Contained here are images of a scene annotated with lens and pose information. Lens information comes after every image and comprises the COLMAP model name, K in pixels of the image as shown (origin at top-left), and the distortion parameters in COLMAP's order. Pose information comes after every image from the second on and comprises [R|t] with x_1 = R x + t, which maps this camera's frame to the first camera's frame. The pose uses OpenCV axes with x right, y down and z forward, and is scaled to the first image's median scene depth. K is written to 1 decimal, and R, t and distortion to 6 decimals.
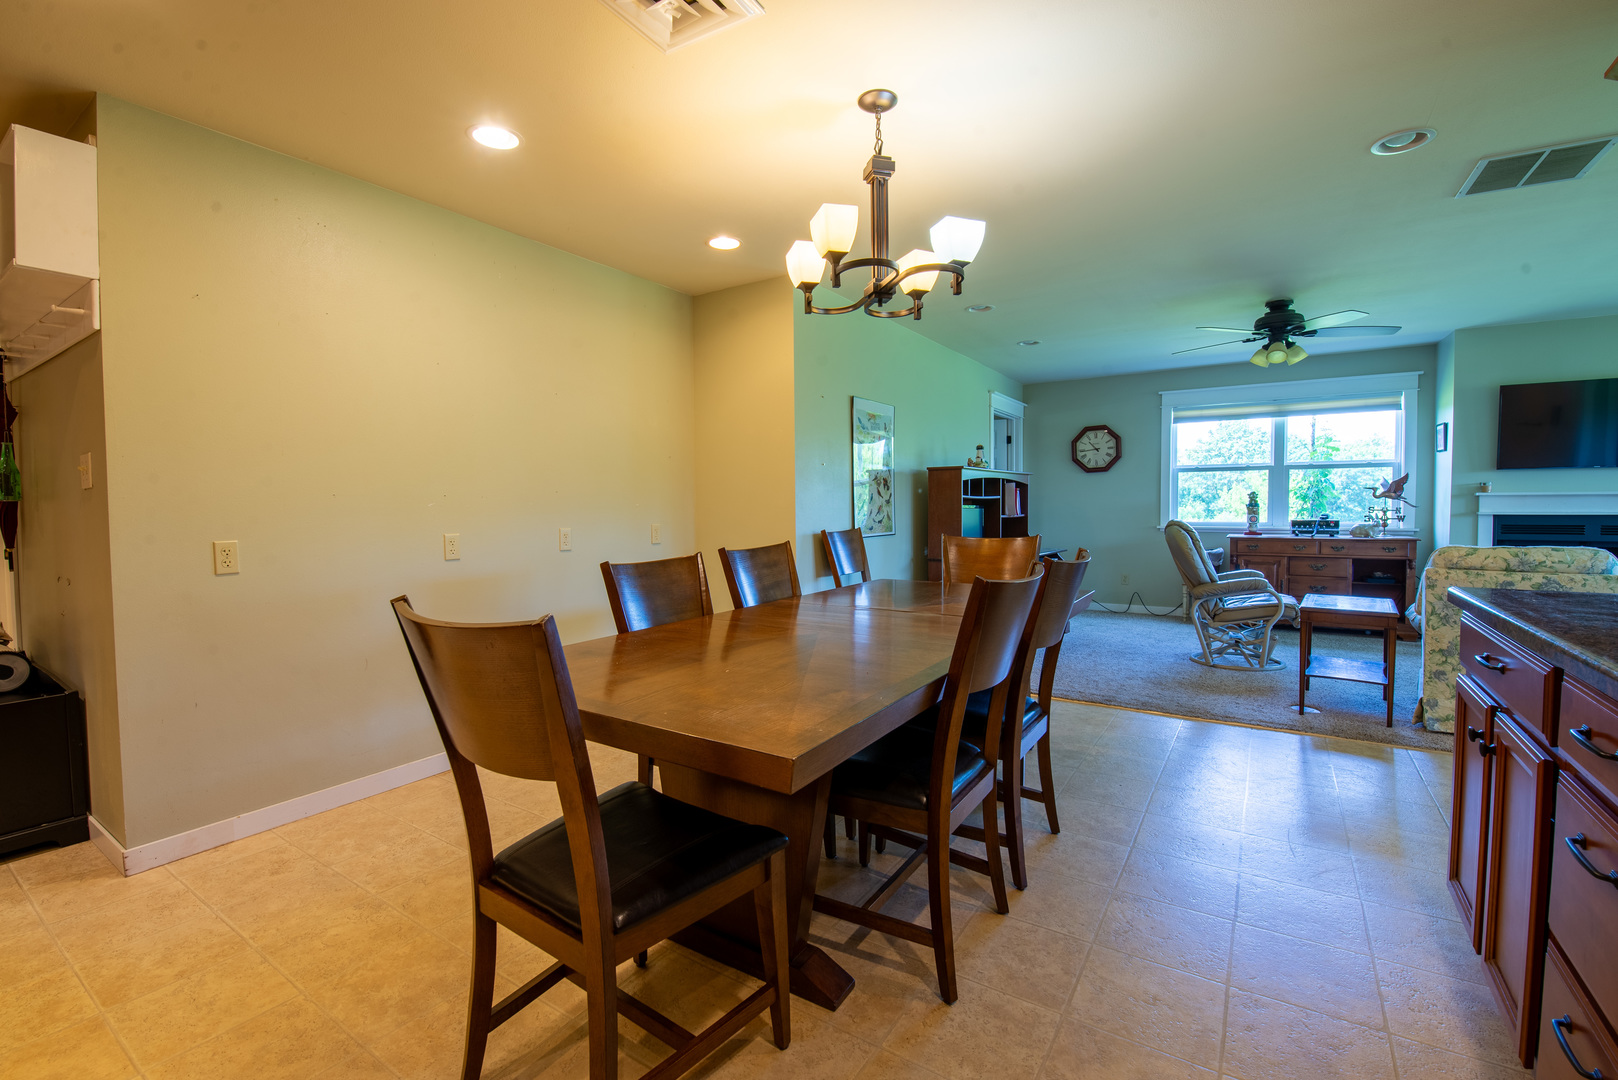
lens RADIAL K [[695.4, 0, 808.0], [0, 695.4, 534.5], [0, 0, 1]] dist [-0.002104, -0.009817]
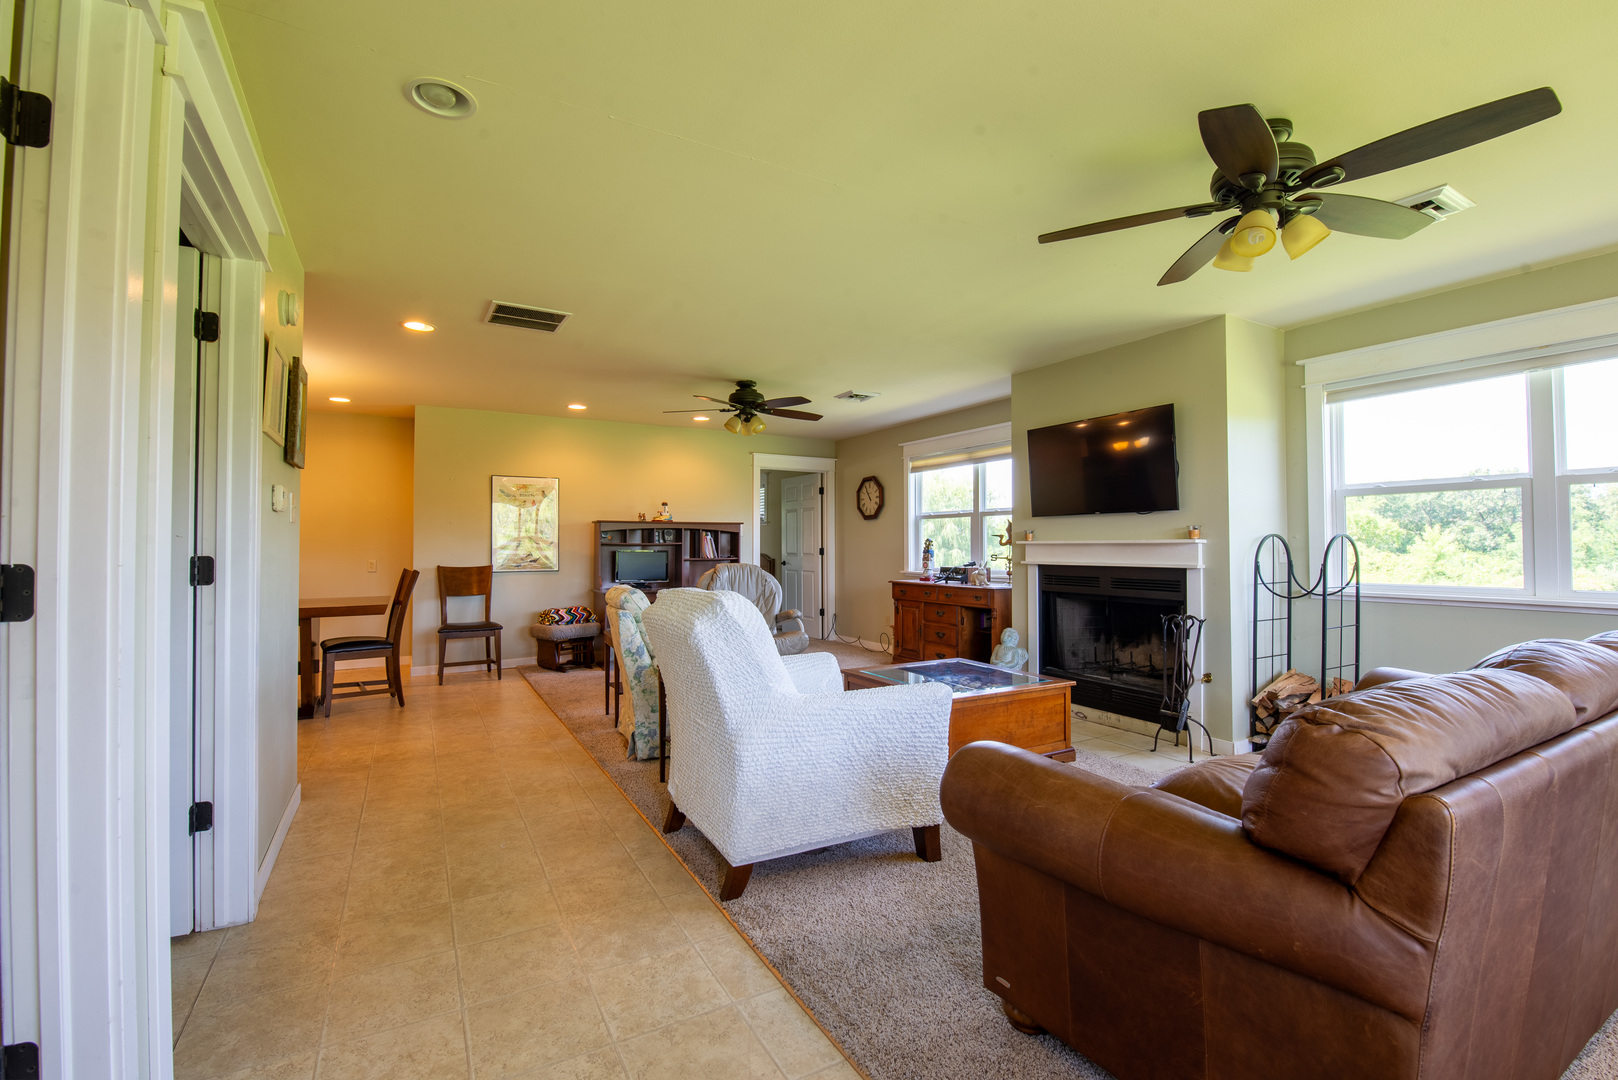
lens RADIAL K [[700.2, 0, 802.8], [0, 700.2, 530.7], [0, 0, 1]] dist [-0.002135, -0.010728]
pose [[0.888300, -0.003936, -0.459246, 0.859737], [-0.024708, 0.998106, -0.056345, -0.009186], [0.458598, 0.061399, 0.886520, -0.007940]]
